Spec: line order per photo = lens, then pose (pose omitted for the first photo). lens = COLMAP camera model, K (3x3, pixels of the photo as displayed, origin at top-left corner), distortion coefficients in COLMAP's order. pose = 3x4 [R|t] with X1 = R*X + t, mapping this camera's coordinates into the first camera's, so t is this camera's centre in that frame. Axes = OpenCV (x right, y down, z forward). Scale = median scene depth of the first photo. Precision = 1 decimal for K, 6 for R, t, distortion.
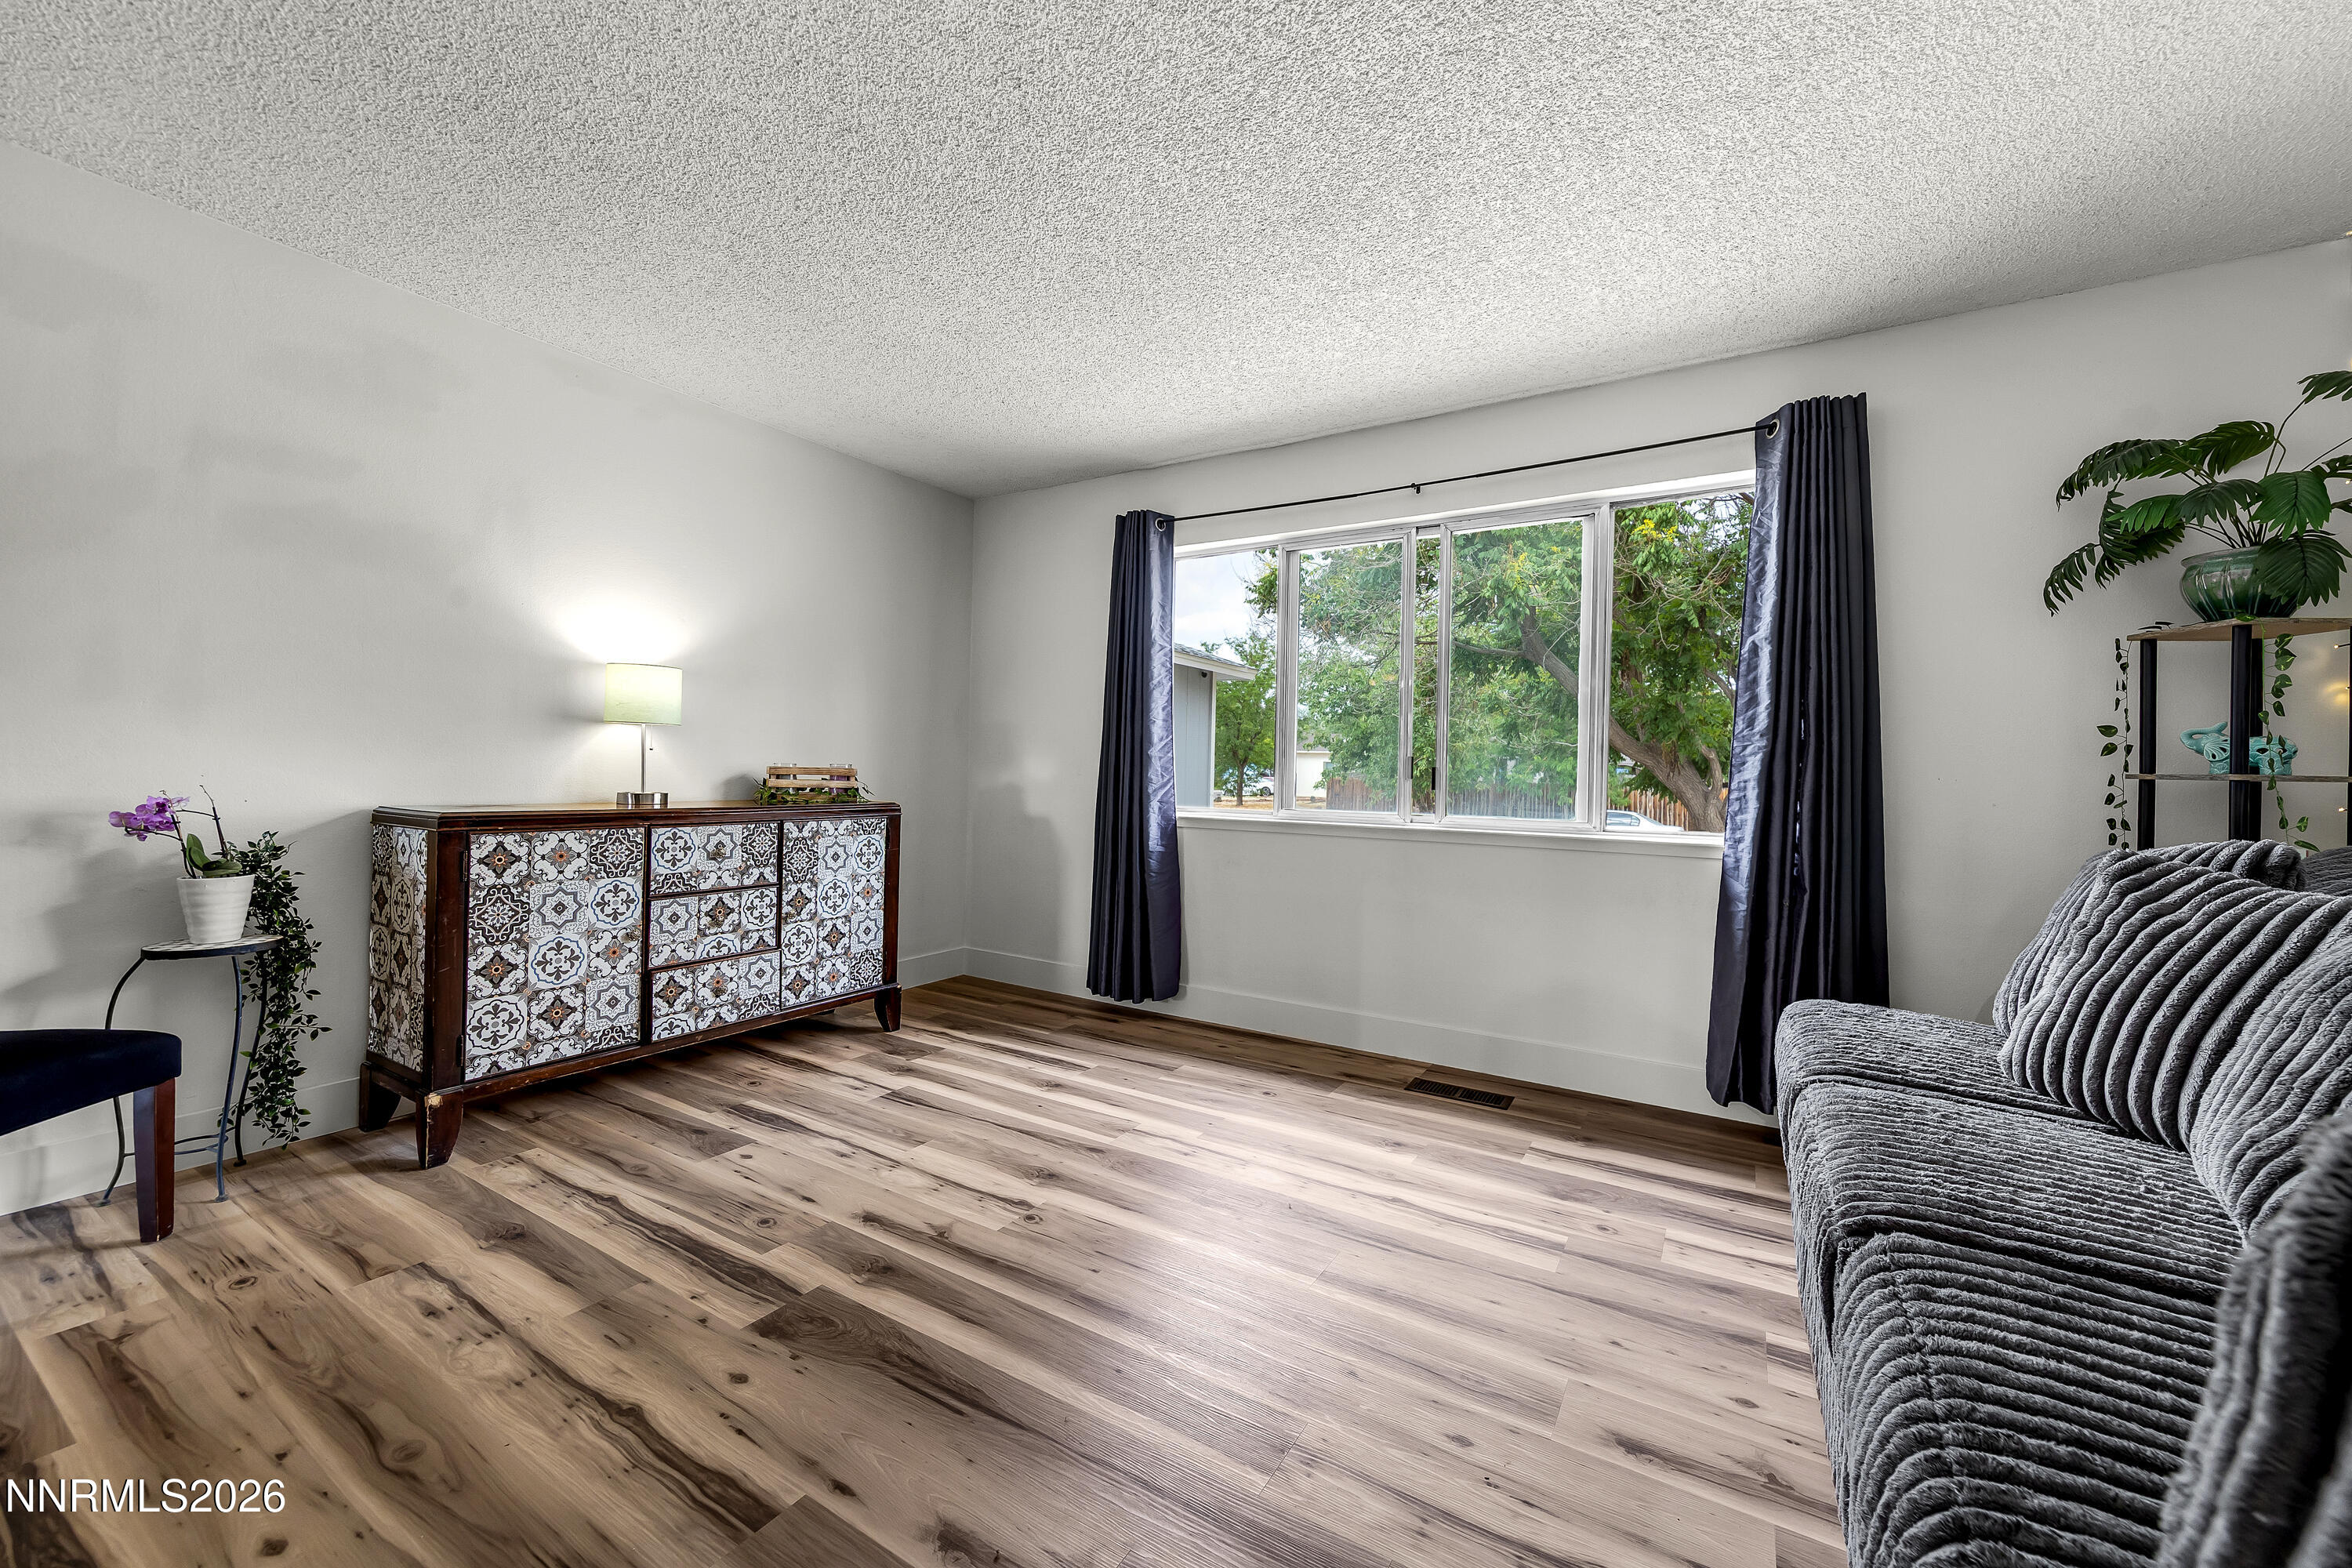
lens RADIAL K [[942.8, 0, 1160.3], [0, 942.8, 772.2], [0, 0, 1]] dist [0.010788, 0.000194]
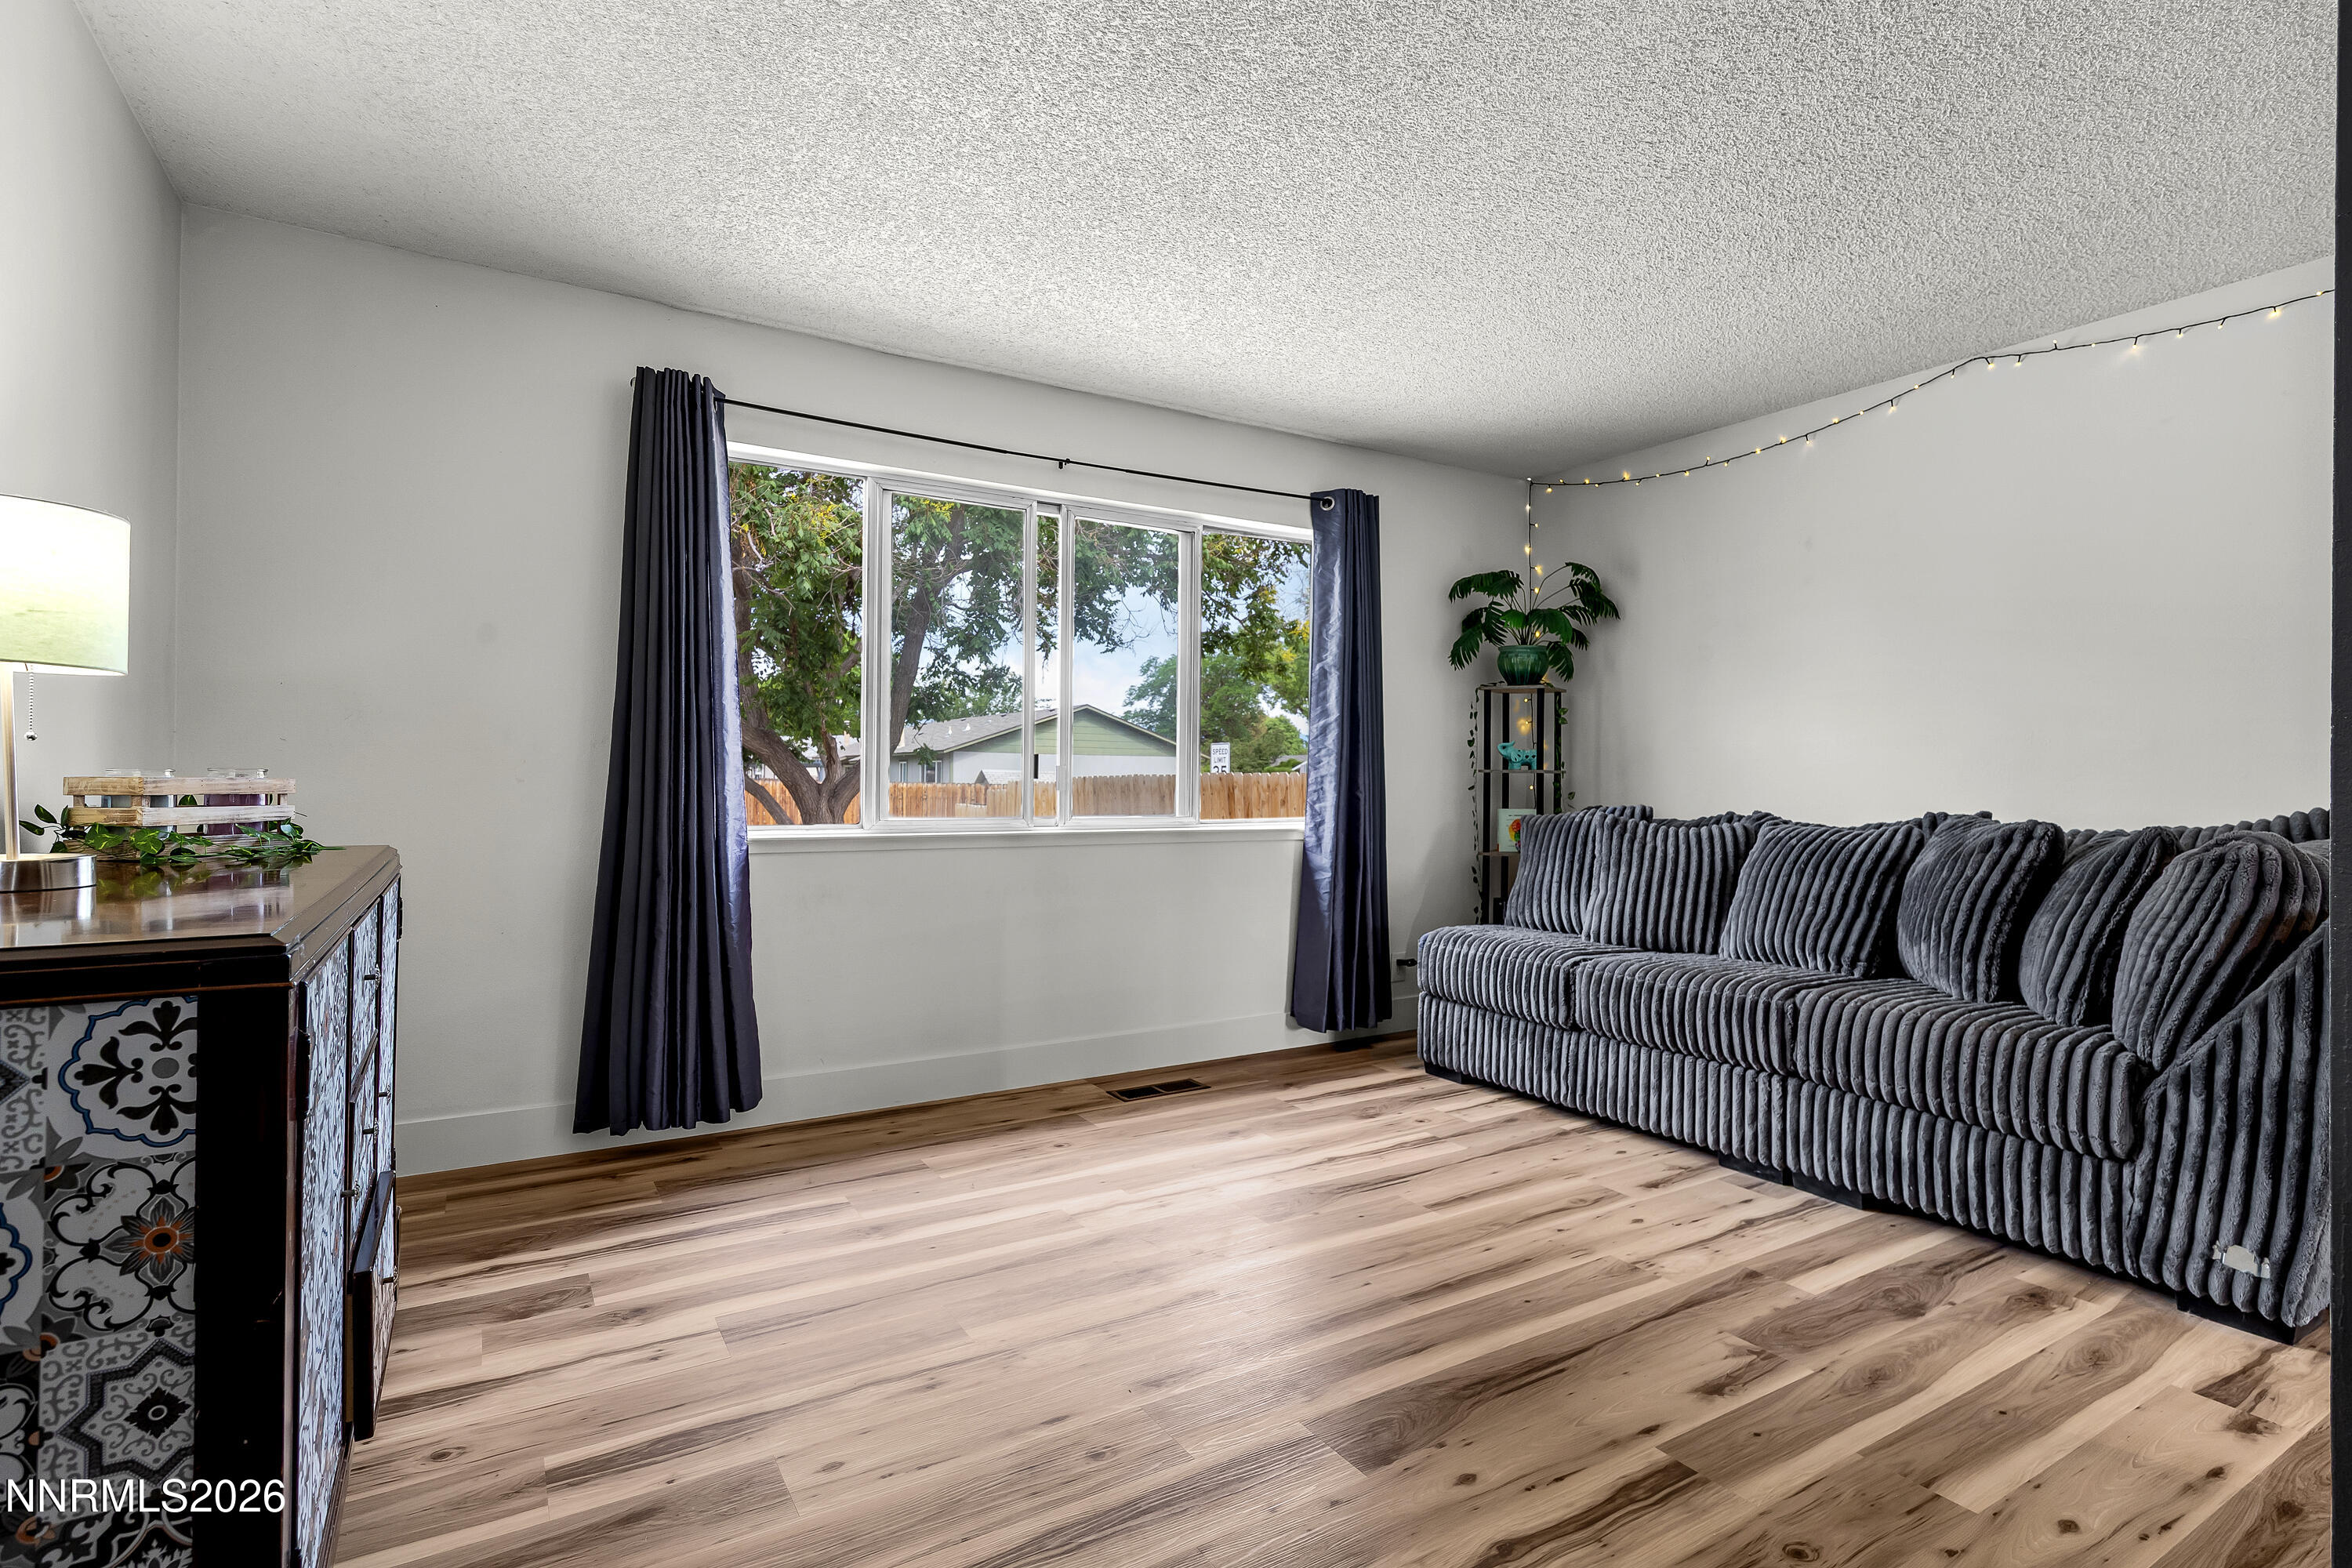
lens RADIAL K [[1194.3, 0, 1282.4], [0, 1194.3, 771.0], [0, 0, 1]] dist [0.011111, 0.000040]
pose [[0.390202, -0.011528, 0.920657, -0.885224], [0.000718, 0.999925, 0.012216, -0.017296], [-0.920729, -0.004105, 0.390181, 0.421978]]
